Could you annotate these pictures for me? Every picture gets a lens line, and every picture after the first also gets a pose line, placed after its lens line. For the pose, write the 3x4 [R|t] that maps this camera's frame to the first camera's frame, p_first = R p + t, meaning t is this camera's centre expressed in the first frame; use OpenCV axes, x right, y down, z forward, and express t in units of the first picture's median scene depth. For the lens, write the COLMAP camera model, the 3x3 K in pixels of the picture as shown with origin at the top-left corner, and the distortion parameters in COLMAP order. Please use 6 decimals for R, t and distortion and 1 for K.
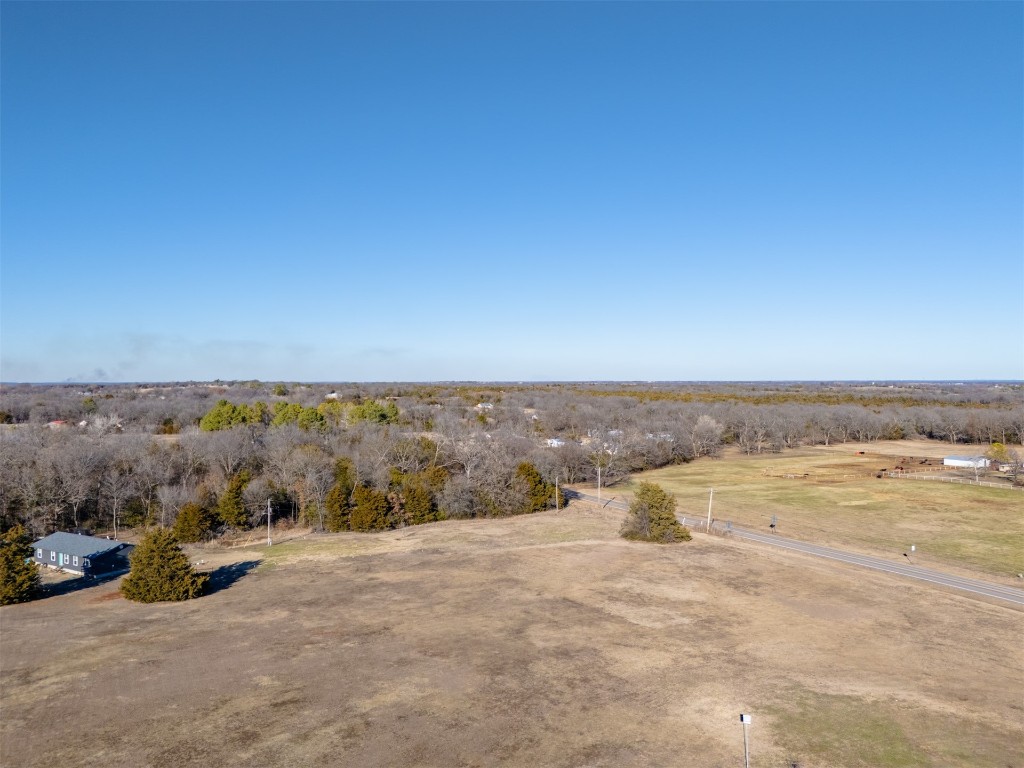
lens RADIAL K [[776.2, 0, 515.3], [0, 776.2, 381.5], [0, 0, 1]] dist [0.099832, -0.104996]
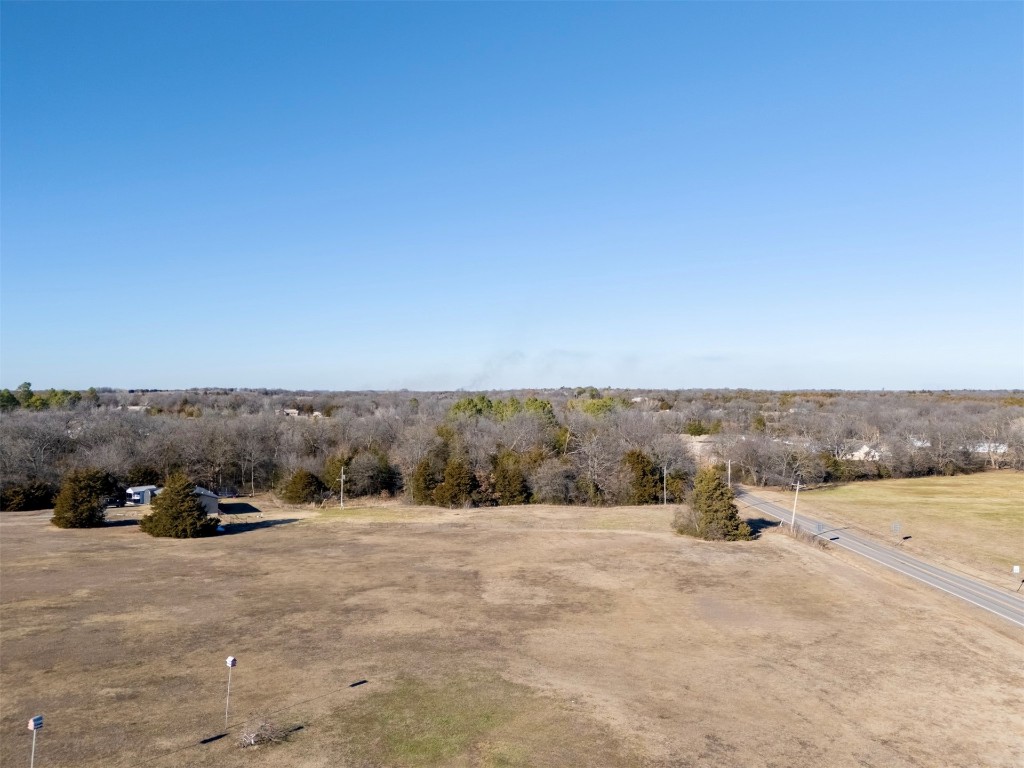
lens RADIAL K [[776.2, 0, 515.3], [0, 776.2, 381.5], [0, 0, 1]] dist [0.099832, -0.104996]
pose [[0.894228, -0.004958, -0.447585, 0.342635], [-0.000980, 0.999915, -0.013034, 0.038894], [0.447611, 0.012094, 0.894146, 0.113961]]
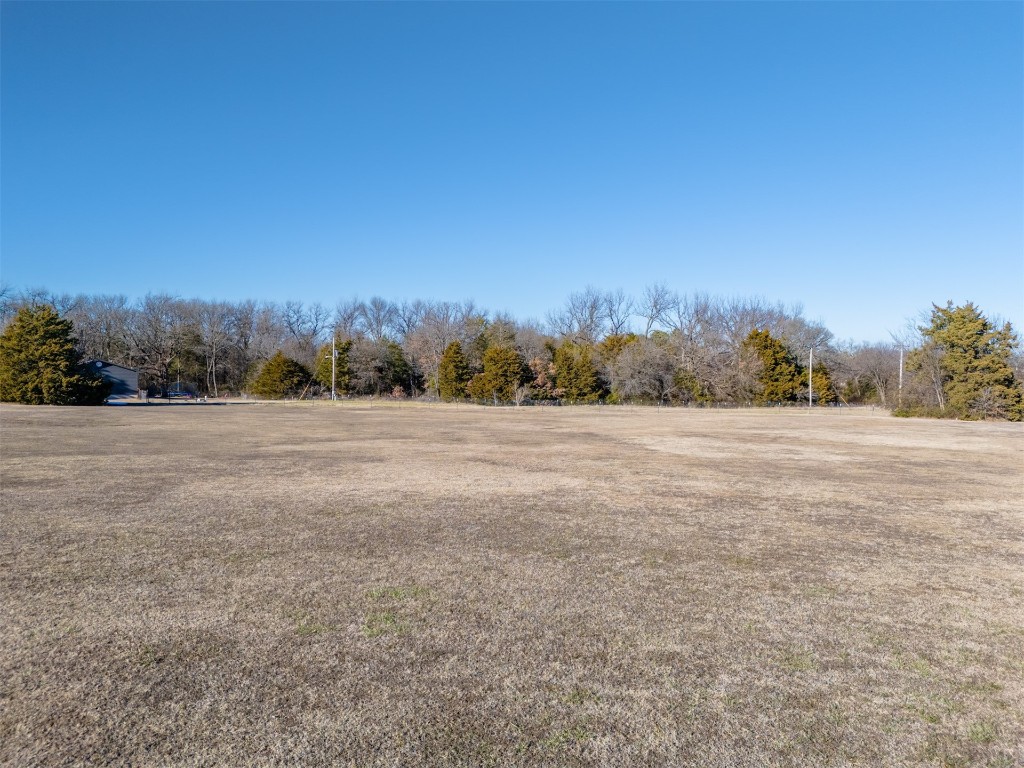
lens RADIAL K [[745.4, 0, 505.2], [0, 745.4, 387.5], [0, 0, 1]] dist [0.154740, -0.207088]
pose [[0.879652, 0.012105, -0.475464, 0.141190], [-0.003088, 0.999800, 0.019740, 0.158803], [0.475608, -0.015896, 0.879514, 0.400082]]
